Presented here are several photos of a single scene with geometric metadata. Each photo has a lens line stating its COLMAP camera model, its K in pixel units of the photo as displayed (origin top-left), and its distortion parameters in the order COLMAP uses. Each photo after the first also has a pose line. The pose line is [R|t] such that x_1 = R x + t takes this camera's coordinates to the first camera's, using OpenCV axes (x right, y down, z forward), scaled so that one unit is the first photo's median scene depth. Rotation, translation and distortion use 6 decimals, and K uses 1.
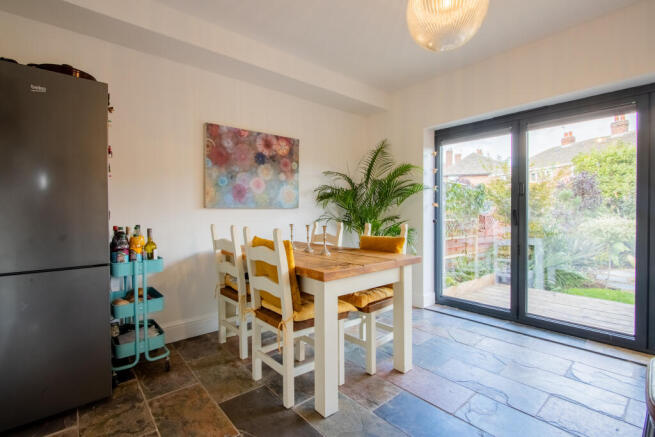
lens RADIAL K [[303.7, 0, 324.0], [0, 303.7, 214.5], [0, 0, 1]] dist [-0.001293, -0.000227]
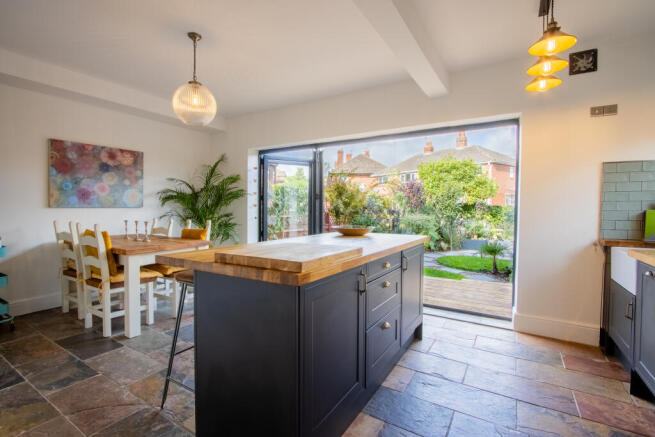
lens RADIAL K [[312.1, 0, 323.7], [0, 312.1, 214.8], [0, 0, 1]] dist [-0.003207, -0.000905]
pose [[0.956049, 0.002424, 0.293197, 0.294848], [-0.008092, 0.999803, 0.018121, -0.022705], [-0.293095, -0.019697, 0.955880, -0.523238]]
